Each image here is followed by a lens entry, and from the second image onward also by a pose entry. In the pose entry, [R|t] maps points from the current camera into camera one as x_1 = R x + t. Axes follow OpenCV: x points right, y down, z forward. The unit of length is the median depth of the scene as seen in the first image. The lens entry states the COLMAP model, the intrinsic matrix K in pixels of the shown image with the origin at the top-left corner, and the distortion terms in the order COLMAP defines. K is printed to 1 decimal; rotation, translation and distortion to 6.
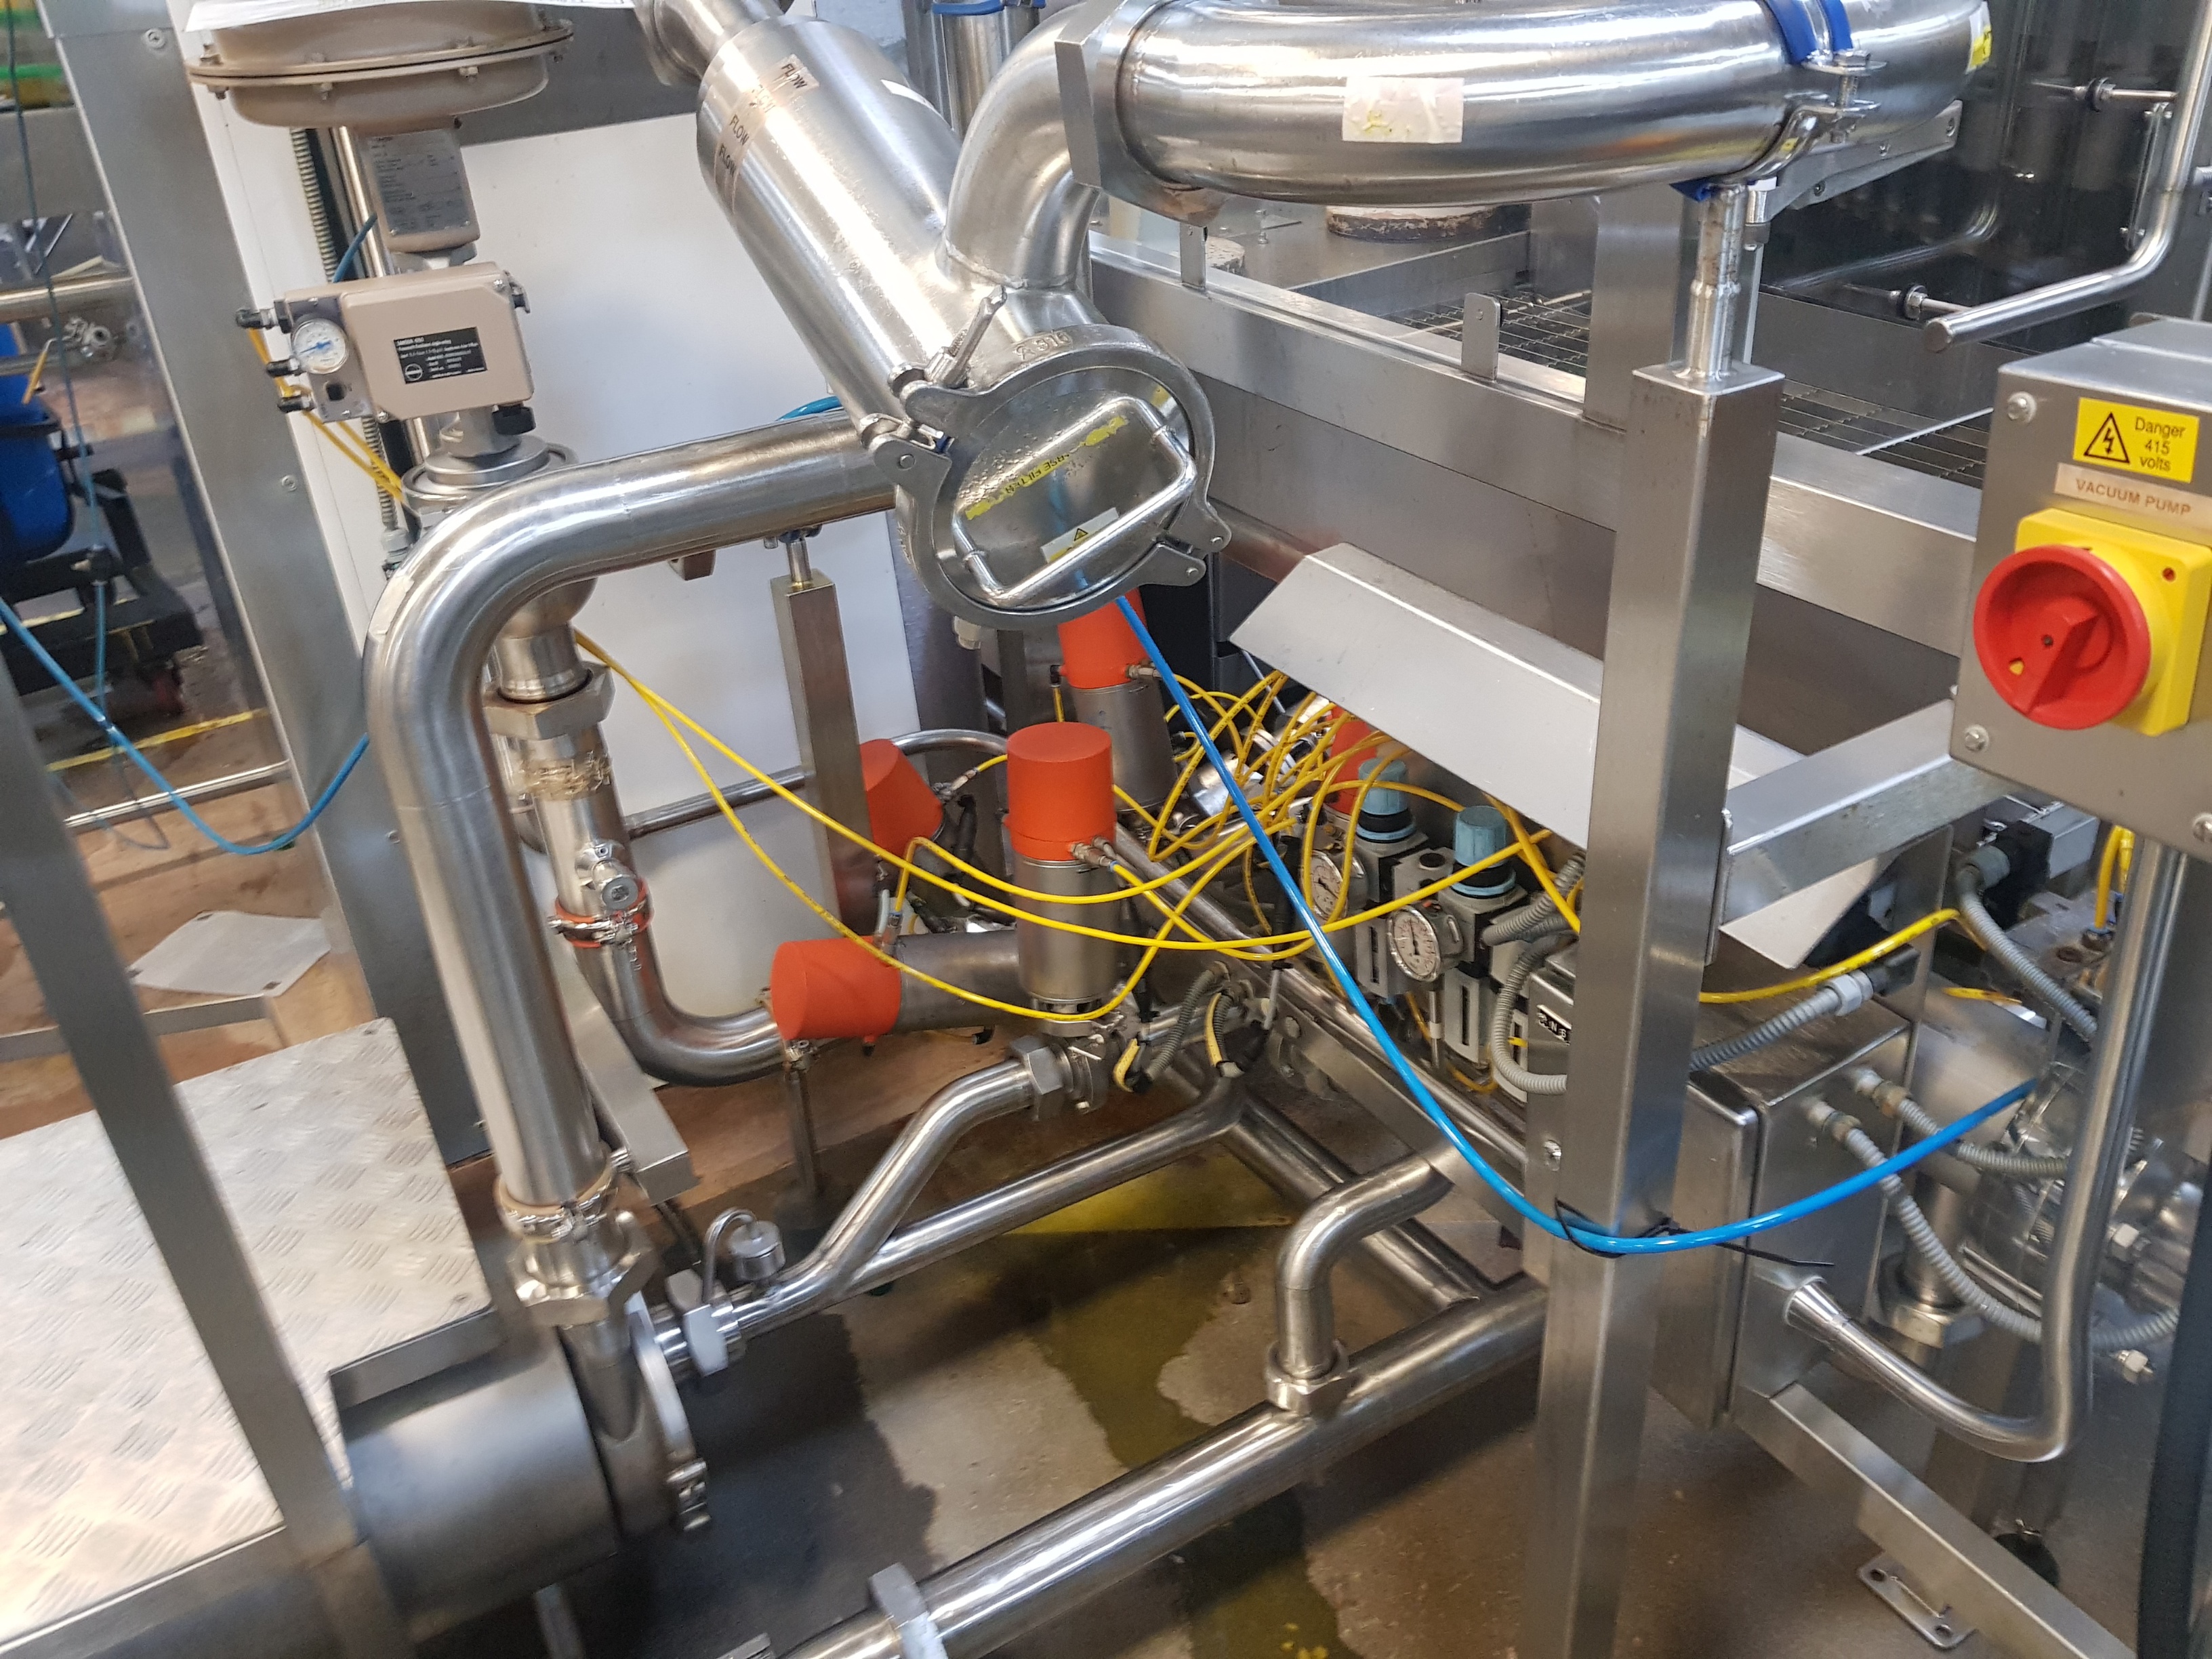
lens RADIAL K [[1705.3, 0, 1155.7], [0, 1705.3, 802.3], [0, 0, 1]] dist [0.053083, -0.080759]
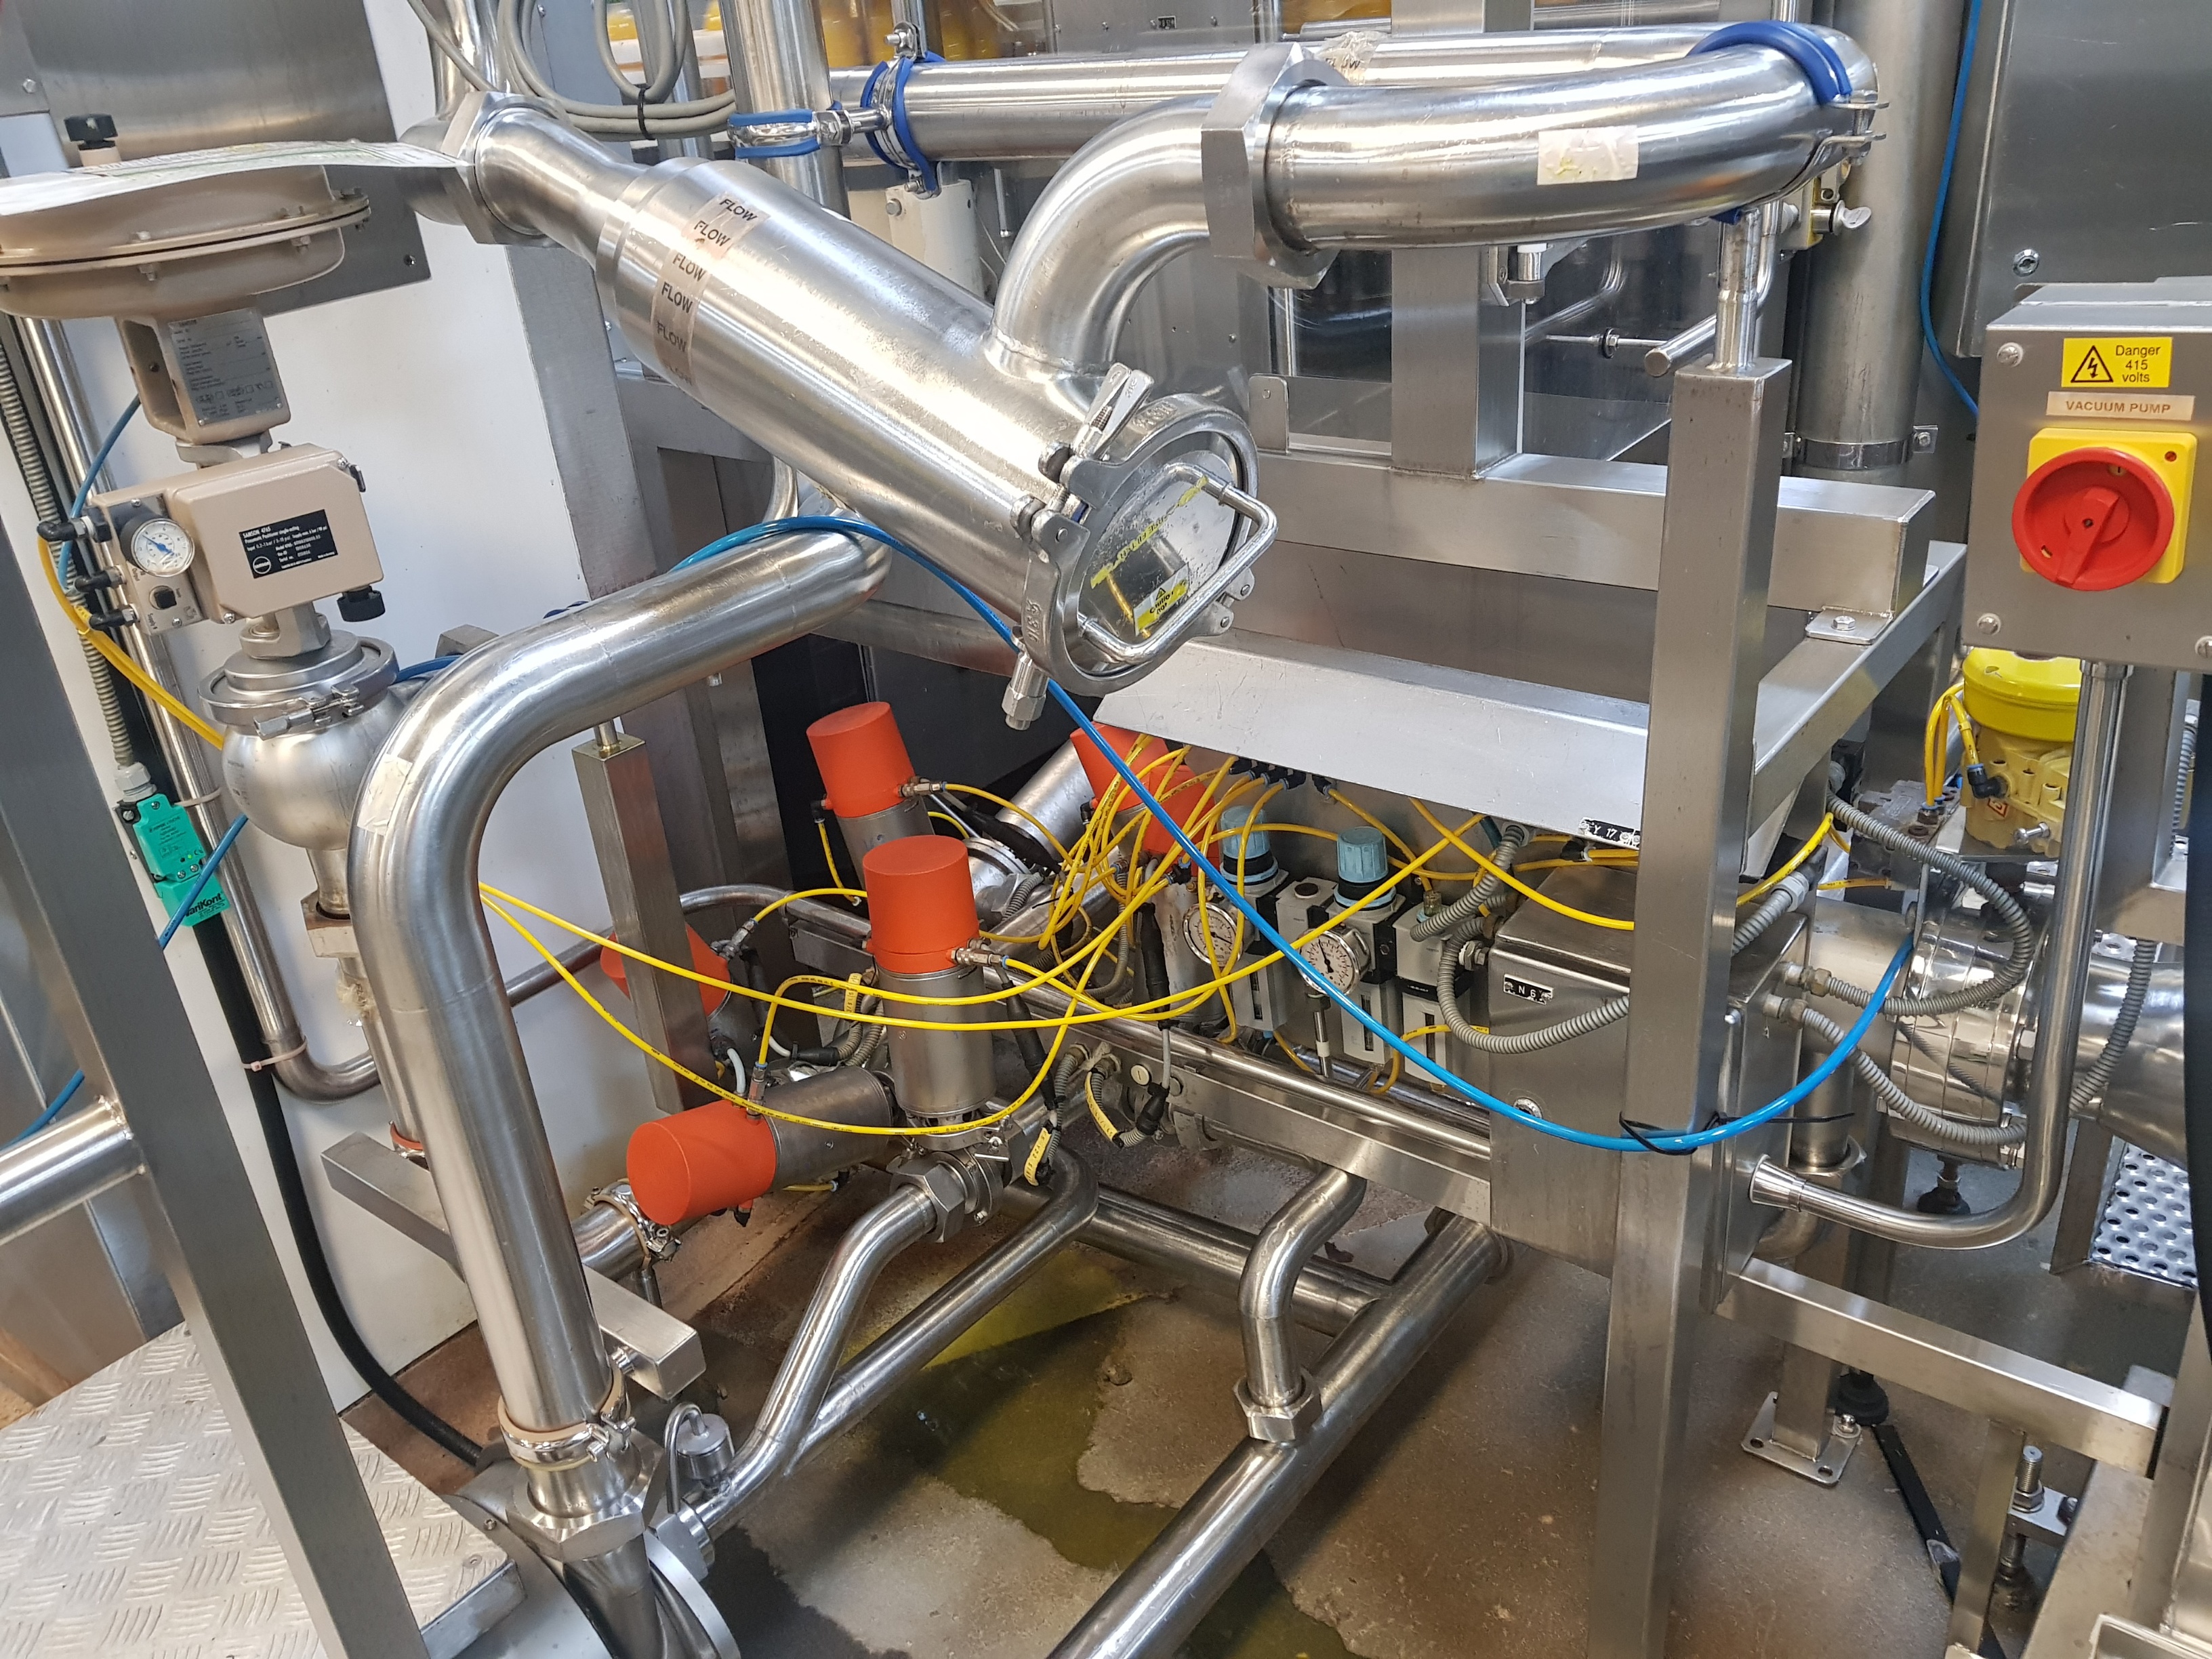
lens RADIAL K [[1704.2, 0, 1106.0], [0, 1704.2, 829.5], [0, 0, 1]] dist [0.070193, -0.107542]
pose [[0.935174, -0.179664, 0.305239, -0.312204], [0.202041, 0.978428, -0.043098, 0.019708], [-0.290912, 0.101975, 0.951300, 0.003722]]
